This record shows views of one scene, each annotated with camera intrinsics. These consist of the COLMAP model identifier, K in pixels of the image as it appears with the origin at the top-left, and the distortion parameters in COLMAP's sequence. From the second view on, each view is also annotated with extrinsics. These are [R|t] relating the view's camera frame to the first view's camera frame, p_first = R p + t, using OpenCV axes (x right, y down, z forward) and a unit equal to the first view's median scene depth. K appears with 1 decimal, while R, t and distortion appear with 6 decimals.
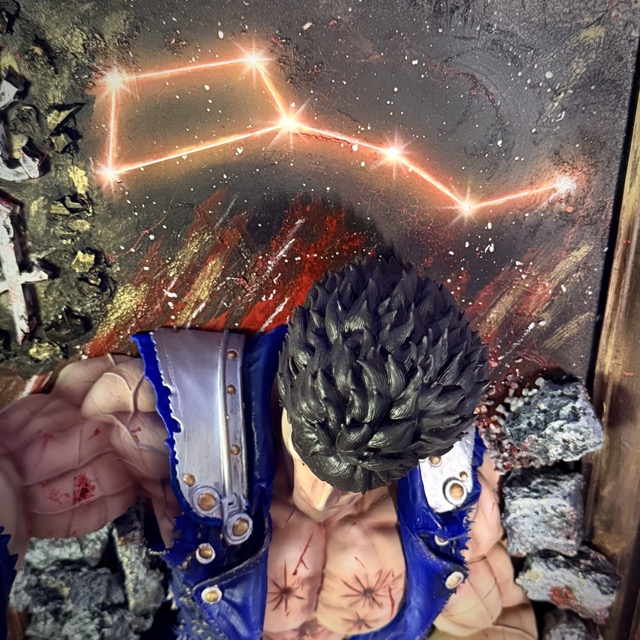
lens RADIAL K [[896.0, 0, 320.0], [0, 896.0, 320.0], [0, 0, 1]] dist [0.163586, -0.392216]
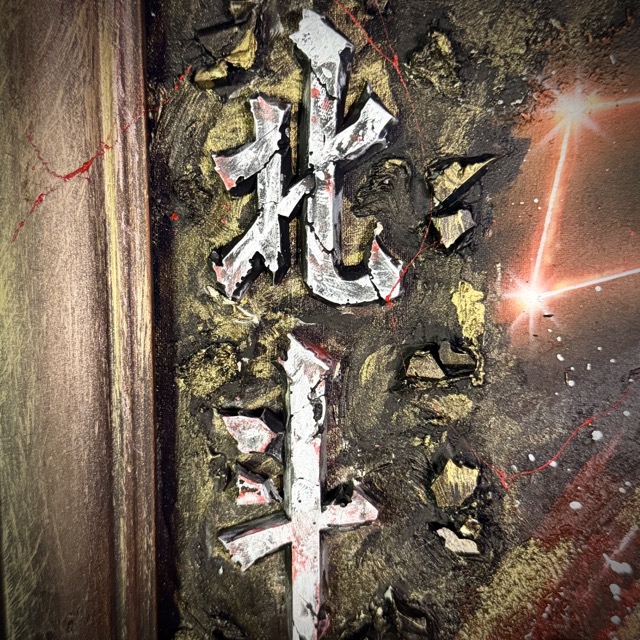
lens RADIAL K [[896.0, 0, 320.0], [0, 896.0, 320.0], [0, 0, 1]] dist [0.163586, -0.392216]
pose [[0.999716, 0.016962, -0.016744, -0.330087], [-0.022386, 0.909427, -0.415260, 0.058658], [0.008184, 0.415517, 0.909549, 0.530267]]
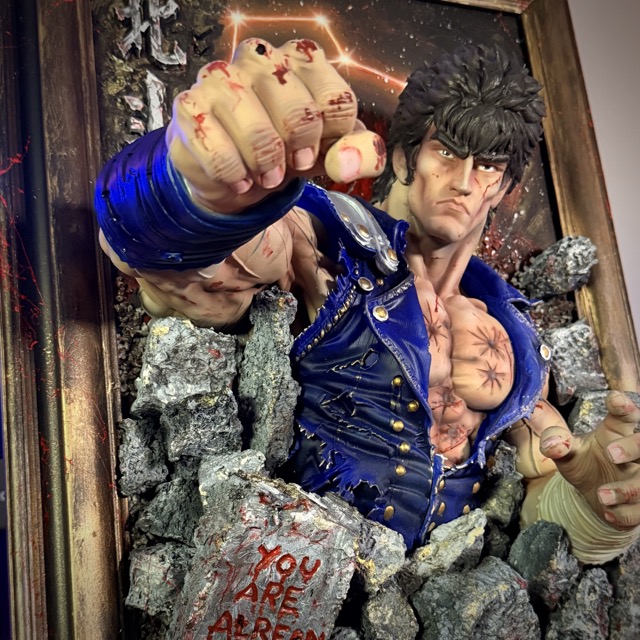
lens RADIAL K [[911.6, 0, 320.7], [0, 911.6, 388.7], [0, 0, 1]] dist [0.190297, -0.504307]
pose [[0.917944, 0.001547, 0.396708, -0.648474], [0.277627, 0.711806, -0.645179, 1.100535], [-0.283377, 0.702375, 0.652968, 0.358969]]
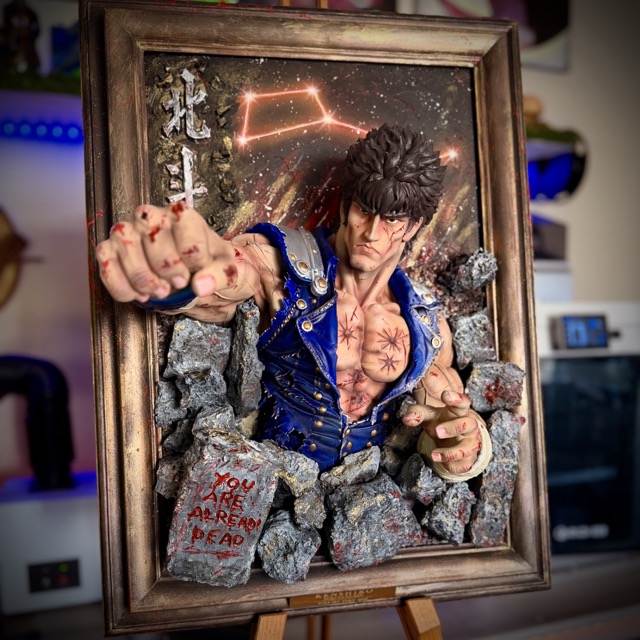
lens RADIAL K [[608.4, 0, 319.0], [0, 608.4, 382.4], [0, 0, 1]] dist [0.180499, -0.449893]
pose [[0.984789, -0.023184, 0.172198, -0.307398], [0.109939, 0.850589, -0.514210, 1.018488], [-0.134548, 0.525320, 0.840200, 0.078106]]
